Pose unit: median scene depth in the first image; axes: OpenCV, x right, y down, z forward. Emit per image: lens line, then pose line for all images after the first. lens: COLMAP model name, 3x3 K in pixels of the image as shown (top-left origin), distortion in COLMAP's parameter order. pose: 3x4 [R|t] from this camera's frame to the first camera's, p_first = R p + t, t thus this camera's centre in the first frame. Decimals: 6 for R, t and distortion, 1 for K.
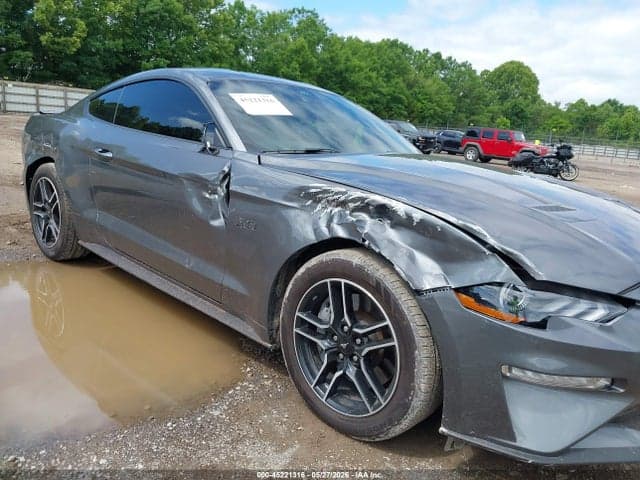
lens RADIAL K [[513.1, 0, 302.3], [0, 513.1, 241.0], [0, 0, 1]] dist [0.004452, -0.013185]
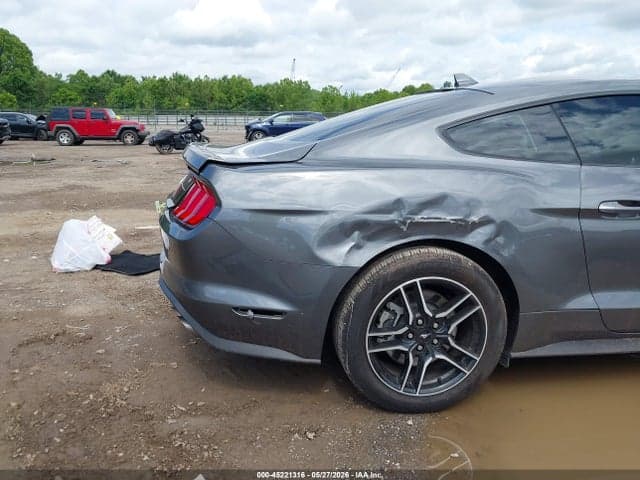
lens RADIAL K [[519.9, 0, 320.0], [0, 519.9, 240.0], [0, 0, 1]] dist [-0.002891, -0.004820]
pose [[0.604185, -0.257889, 0.753959, -0.195374], [0.222103, 0.963186, 0.151472, -0.054186], [-0.765265, 0.075939, 0.639220, 0.147000]]
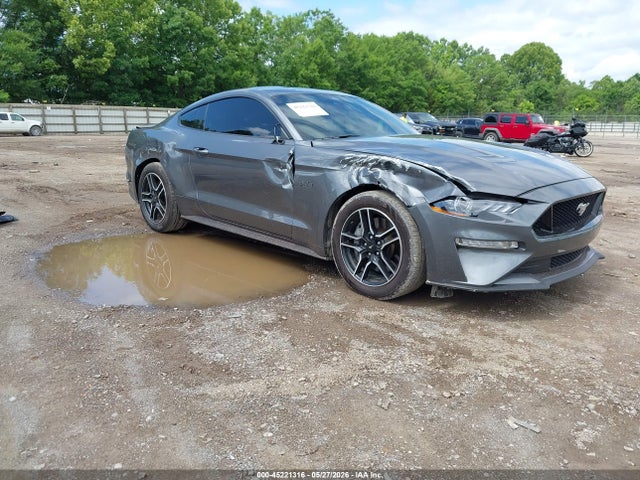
lens RADIAL K [[513.1, 0, 302.3], [0, 513.1, 241.0], [0, 0, 1]] dist [0.004452, -0.013185]
pose [[0.996323, -0.064800, -0.056056, -0.005219], [0.064782, 0.997897, -0.002140, 0.018075], [0.056076, -0.001499, 0.998425, -0.074892]]
